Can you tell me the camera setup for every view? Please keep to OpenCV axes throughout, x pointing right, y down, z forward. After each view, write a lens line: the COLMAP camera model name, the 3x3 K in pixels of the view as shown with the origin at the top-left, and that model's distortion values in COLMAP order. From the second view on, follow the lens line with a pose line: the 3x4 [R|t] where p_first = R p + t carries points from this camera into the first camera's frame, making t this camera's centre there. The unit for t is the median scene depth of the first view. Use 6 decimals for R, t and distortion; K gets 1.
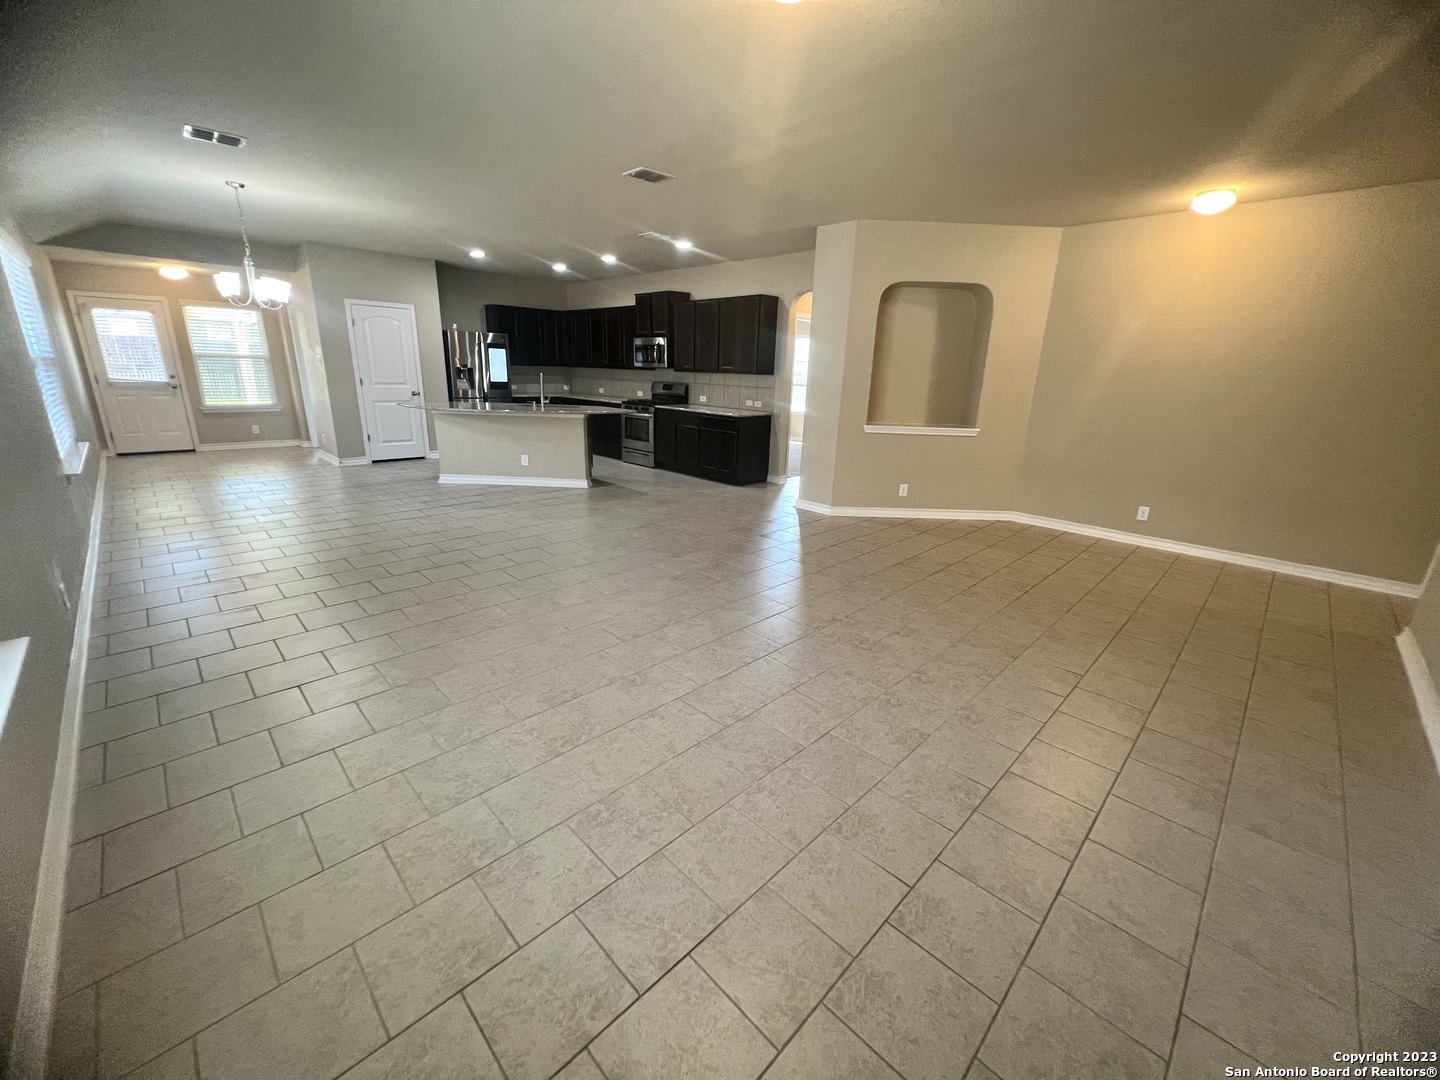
lens RADIAL K [[573.1, 0, 719.5], [0, 573.1, 537.7], [0, 0, 1]] dist [0.000027, 0.000099]
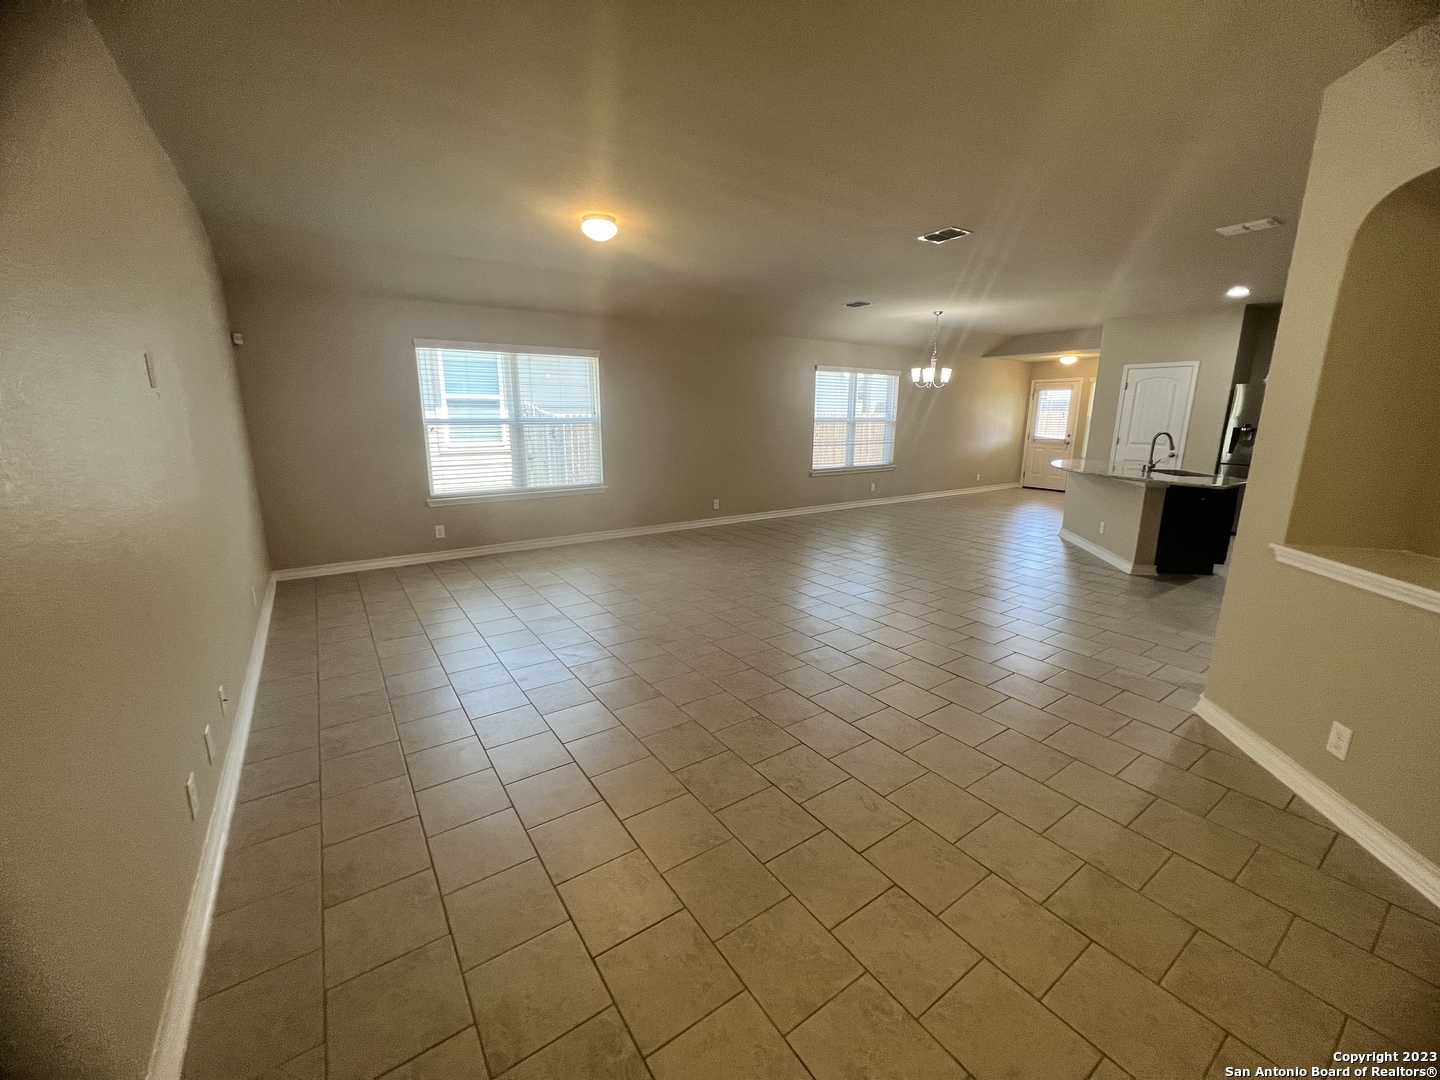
lens RADIAL K [[573.1, 0, 718.2], [0, 573.1, 538.5], [0, 0, 1]] dist [0.000027, 0.000099]
pose [[-0.176541, 0.179157, -0.967851, 0.507243], [-0.290363, 0.930058, 0.225125, -0.119234], [0.940491, 0.320772, -0.112173, 0.447530]]
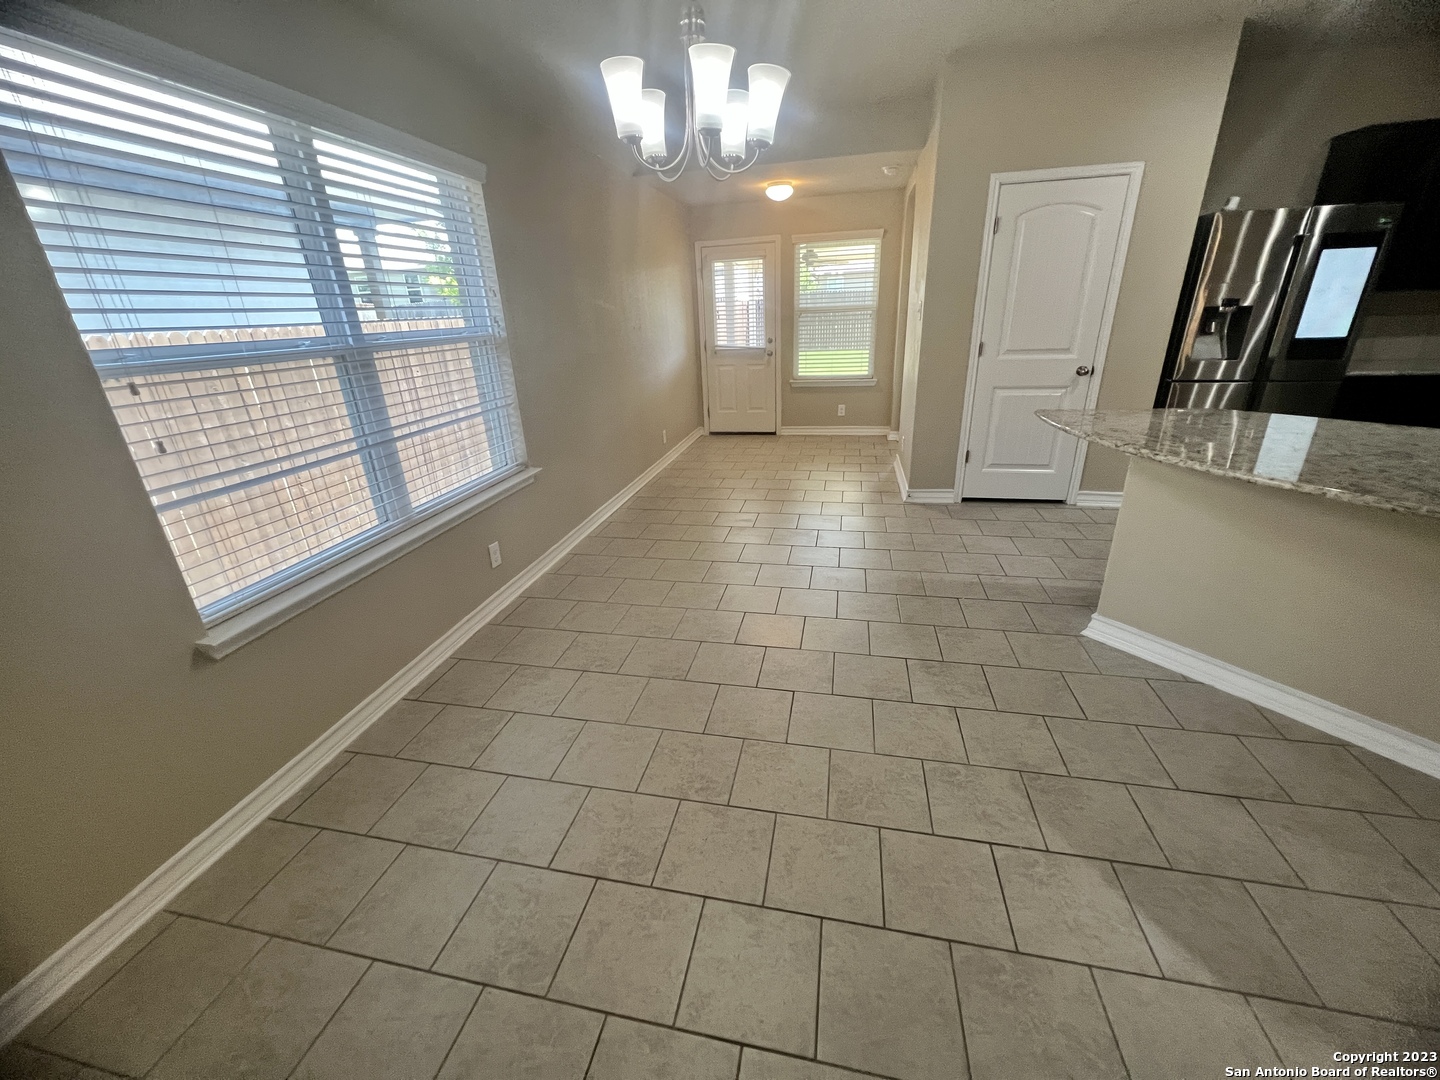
lens RADIAL K [[573.1, 0, 718.8], [0, 573.1, 541.0], [0, 0, 1]] dist [0.000027, 0.000099]
pose [[0.545085, 0.264800, -0.795465, -0.278692], [-0.181249, 0.963592, 0.196568, -0.152515], [0.818555, 0.037031, 0.573234, 0.482553]]
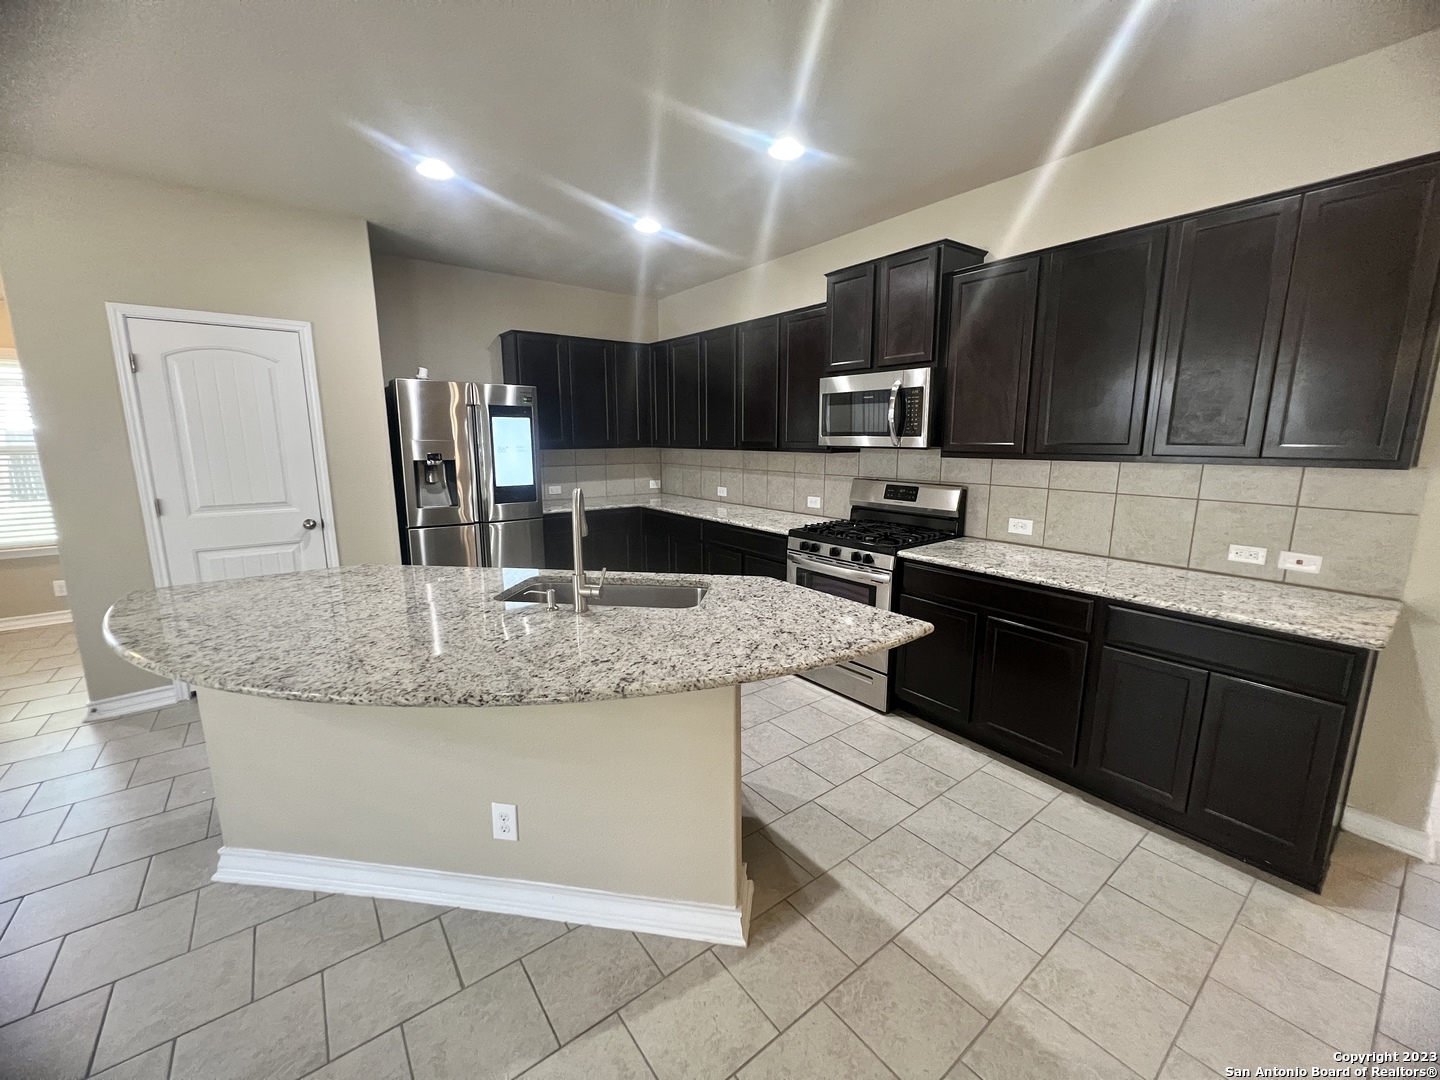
lens RADIAL K [[573.1, 0, 718.6], [0, 573.1, 538.2], [0, 0, 1]] dist [0.000027, 0.000099]
pose [[0.990929, -0.009499, -0.134054, -0.170323], [-0.005685, 0.993643, -0.112435, -0.190909], [0.134270, 0.112177, 0.984575, 0.607737]]
